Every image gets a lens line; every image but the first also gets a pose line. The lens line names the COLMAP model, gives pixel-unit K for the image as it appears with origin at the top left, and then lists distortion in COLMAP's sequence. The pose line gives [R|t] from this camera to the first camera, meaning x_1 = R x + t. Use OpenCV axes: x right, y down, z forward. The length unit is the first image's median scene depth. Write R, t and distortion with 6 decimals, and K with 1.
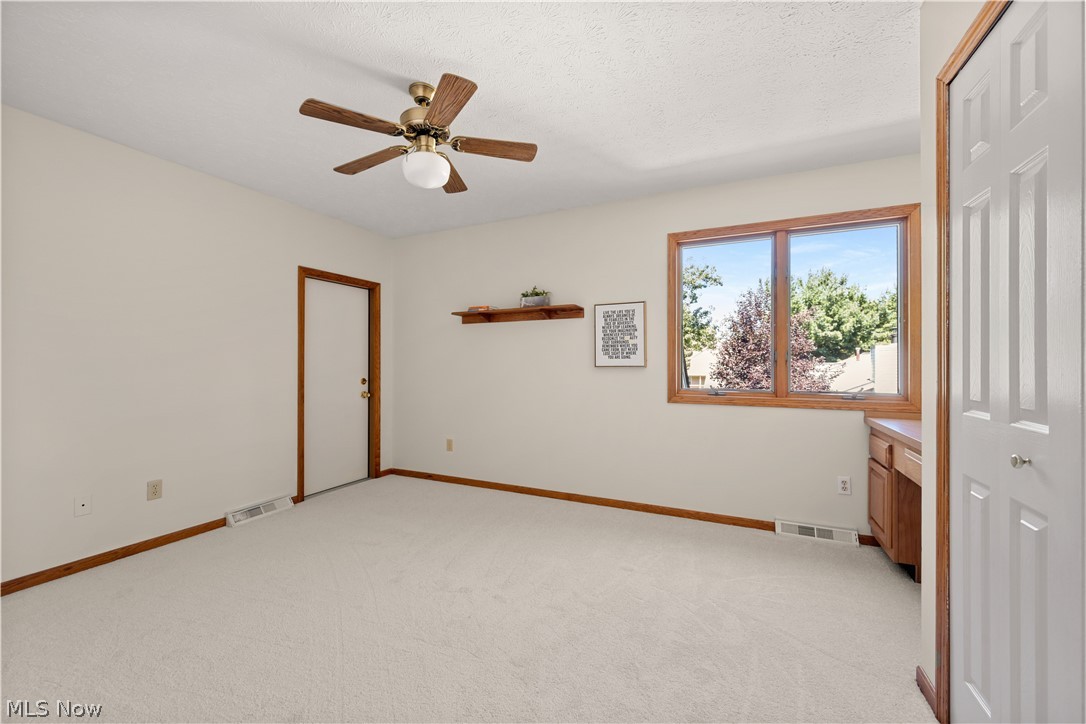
lens RADIAL K [[423.8, 0, 545.5], [0, 423.8, 365.1], [0, 0, 1]] dist [0.000382, 0.000023]
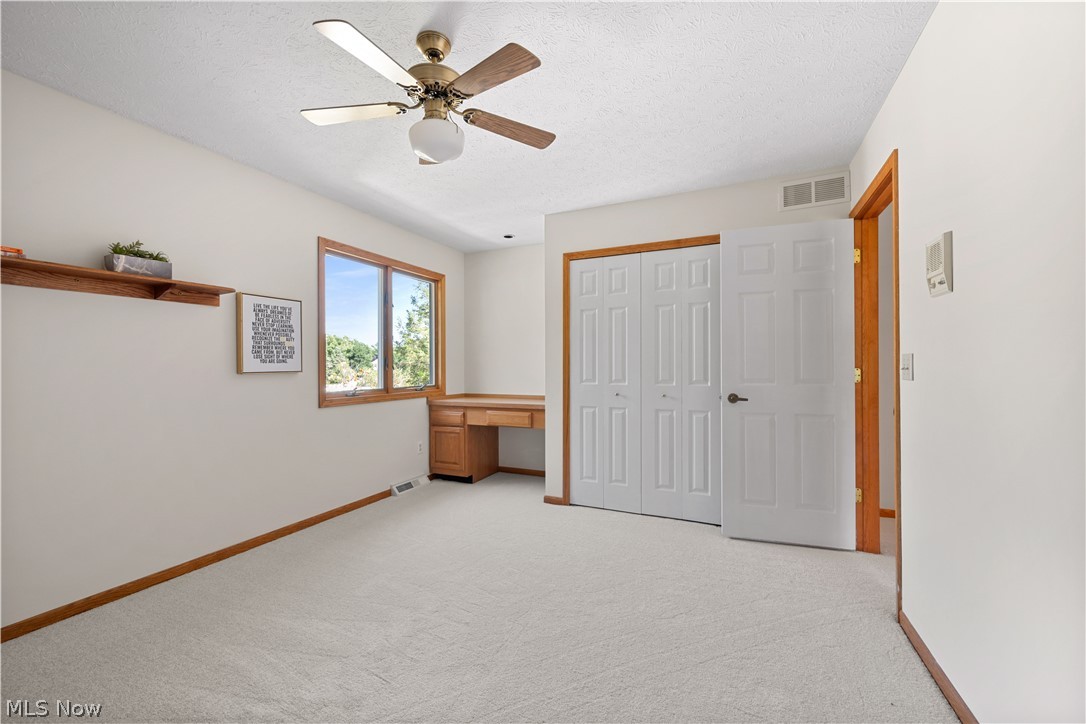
lens RADIAL K [[436.9, 0, 538.0], [0, 436.9, 356.3], [0, 0, 1]] dist [-0.000181, -0.000052]
pose [[-0.013992, 0.014011, 0.999804, -0.707347], [-0.001574, 0.999900, -0.014034, -0.017191], [-0.999901, -0.001770, -0.013969, 0.489352]]
